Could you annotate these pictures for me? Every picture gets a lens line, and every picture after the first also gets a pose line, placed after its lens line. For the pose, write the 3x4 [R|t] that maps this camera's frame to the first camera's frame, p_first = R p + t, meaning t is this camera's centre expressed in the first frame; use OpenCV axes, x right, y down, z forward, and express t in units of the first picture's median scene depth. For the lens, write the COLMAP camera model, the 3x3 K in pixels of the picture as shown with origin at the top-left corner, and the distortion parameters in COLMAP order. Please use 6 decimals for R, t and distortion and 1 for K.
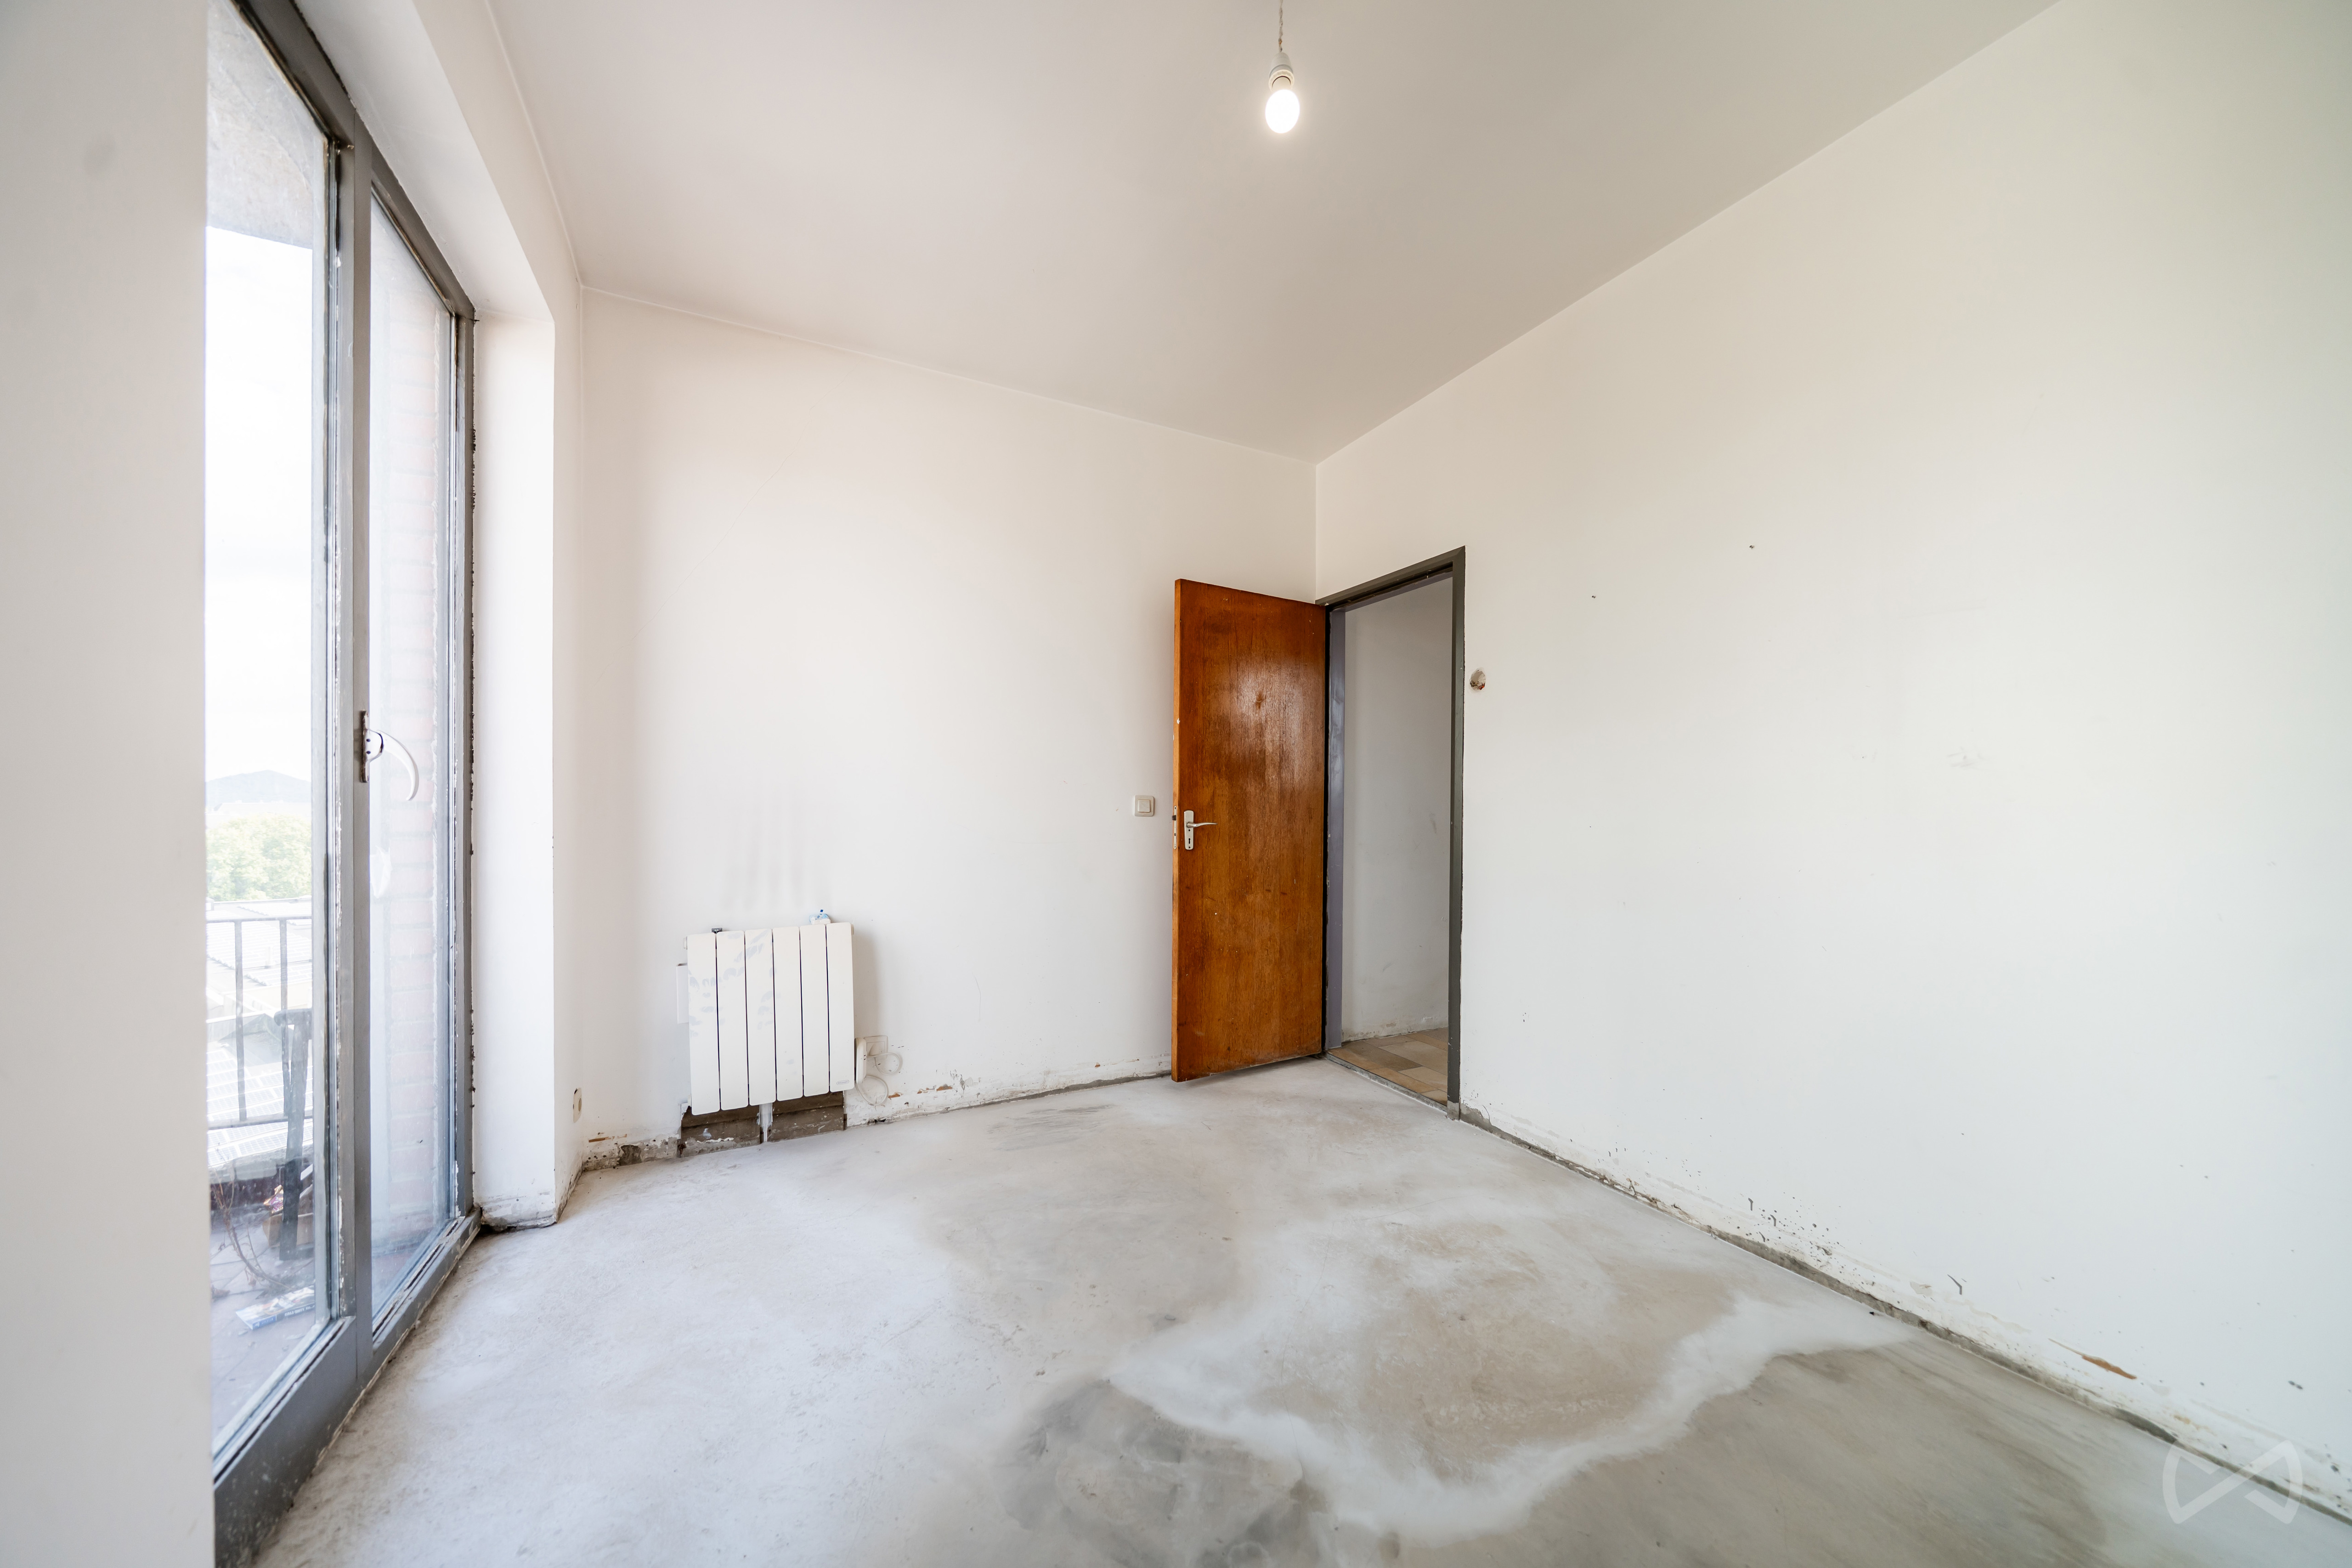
lens RADIAL K [[799.9, 0, 1163.3], [0, 799.9, 814.5], [0, 0, 1]] dist [-0.004411, -0.001528]
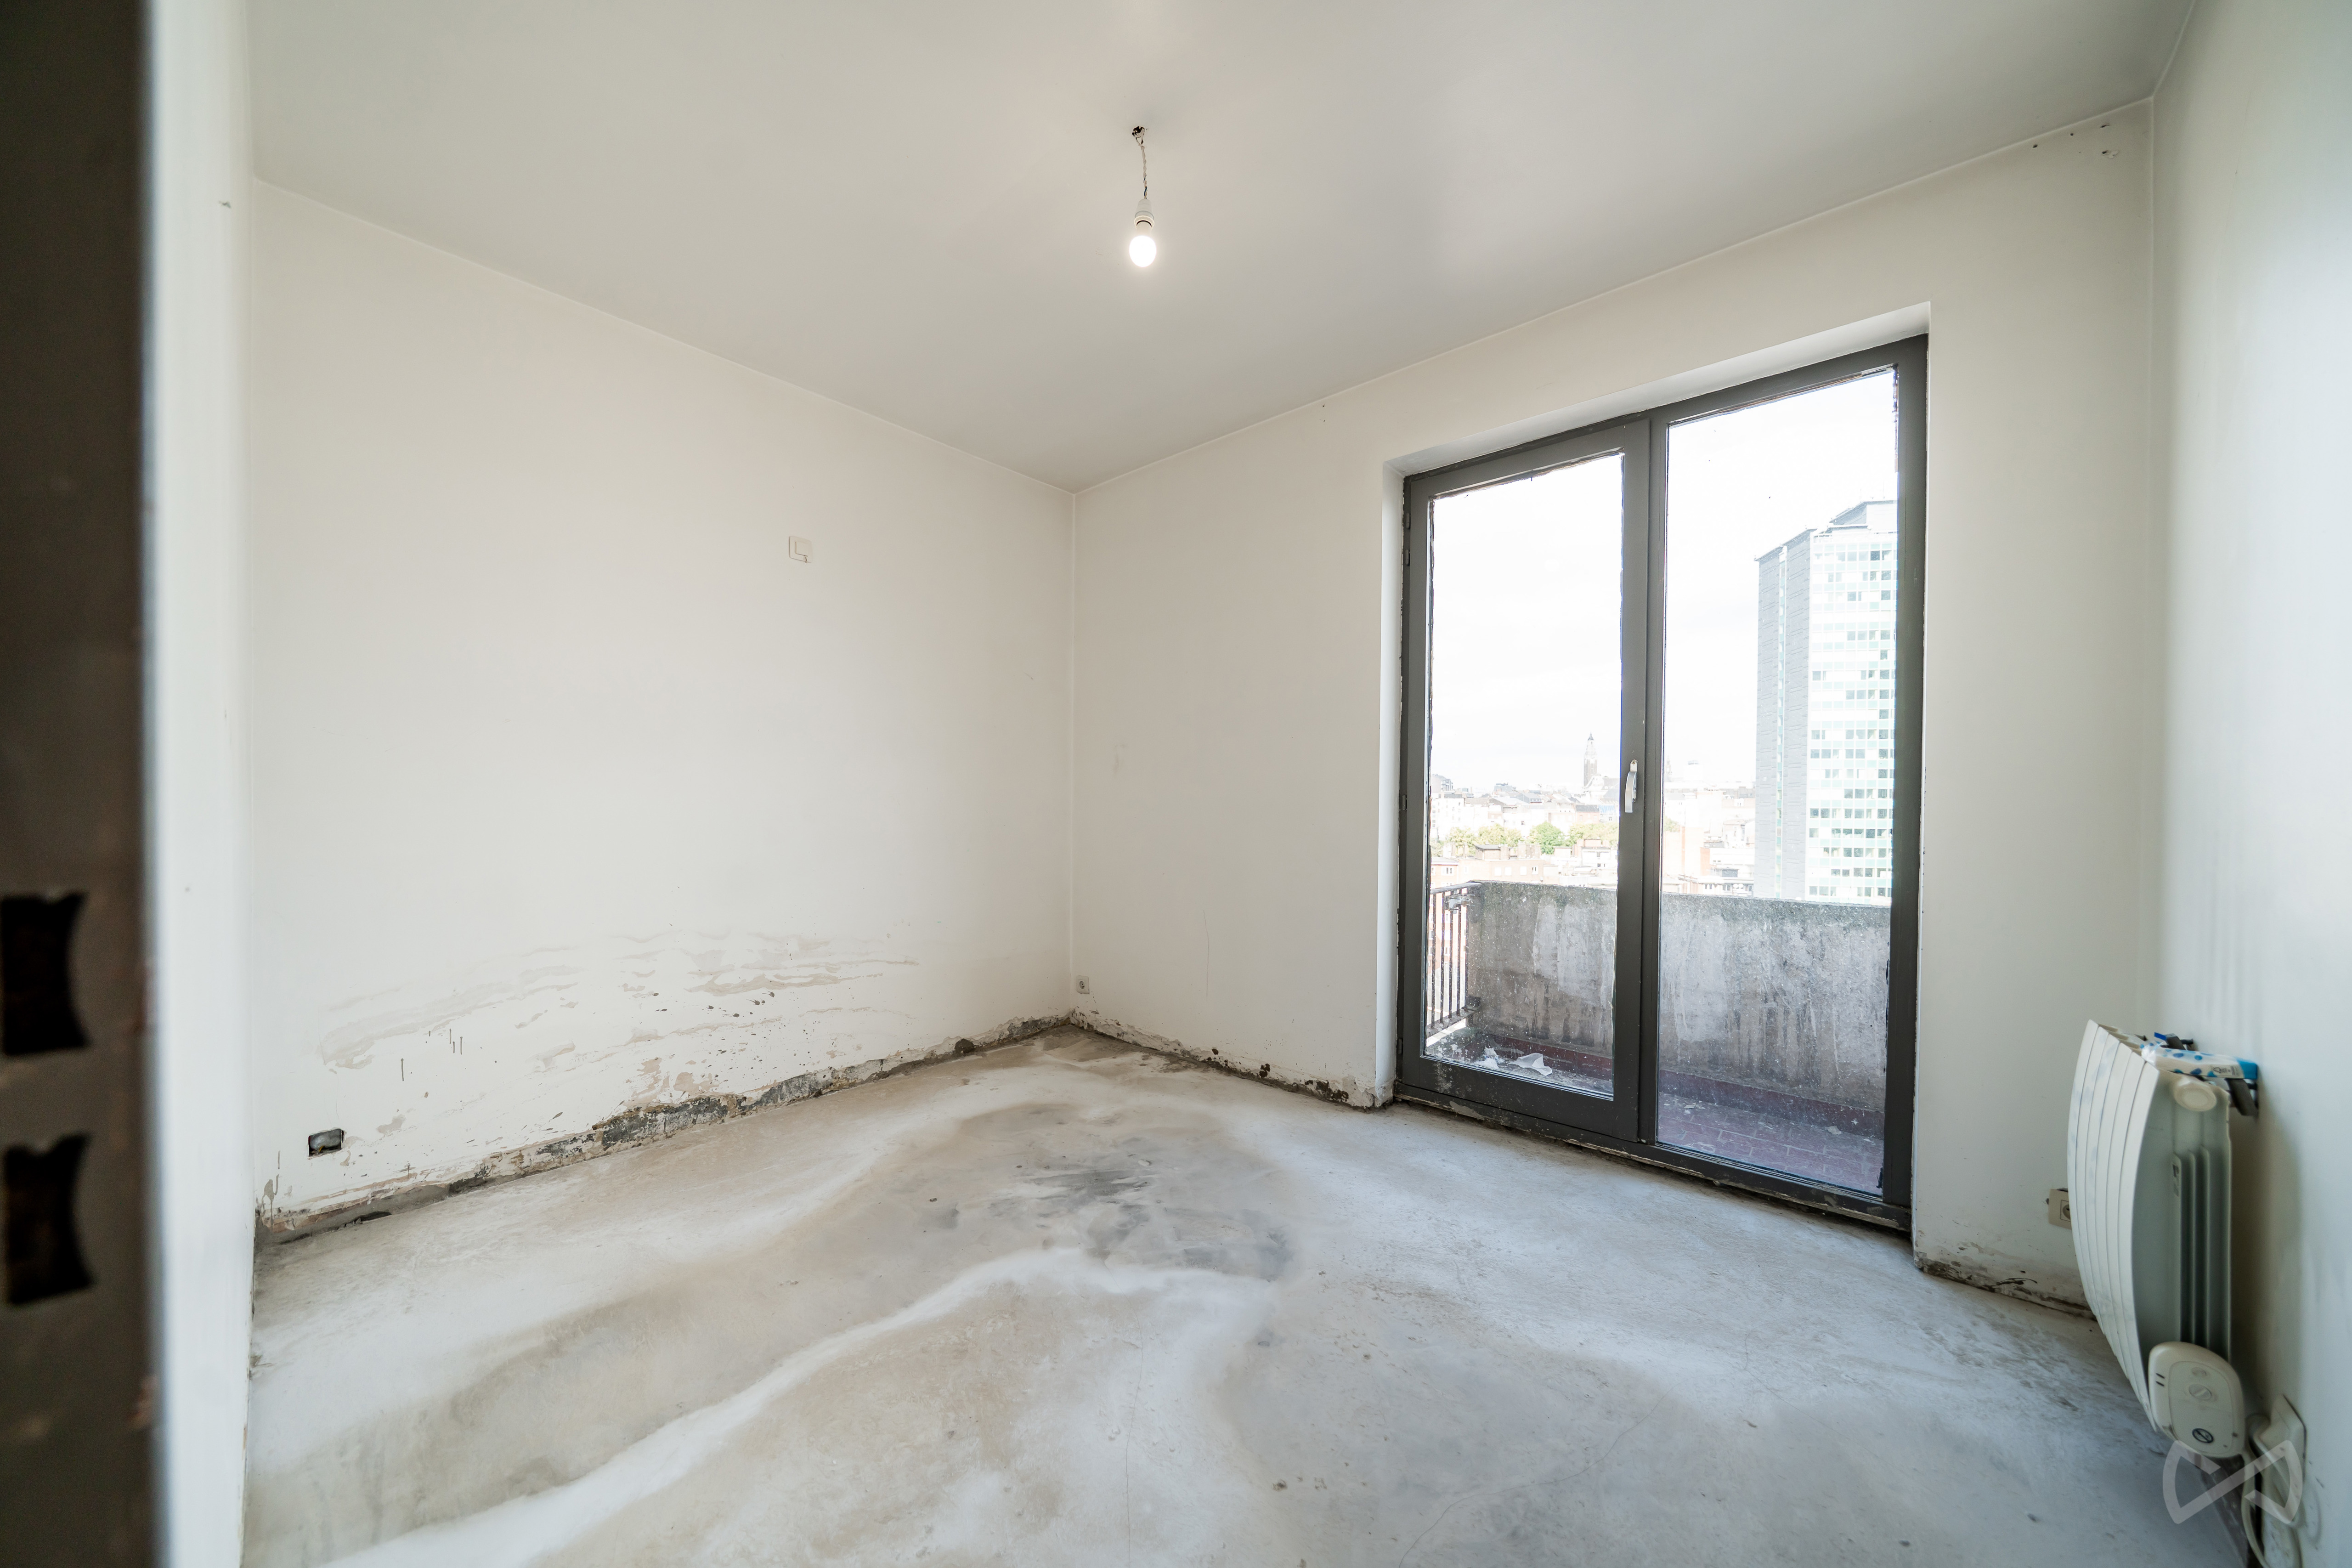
lens RADIAL K [[799.9, 0, 1163.3], [0, 799.9, 814.5], [0, 0, 1]] dist [-0.004411, -0.001528]
pose [[-0.925489, -0.003110, -0.378761, 0.574210], [-0.011575, 0.999732, 0.020073, -0.028727], [0.378597, 0.022961, -0.925277, 2.158716]]
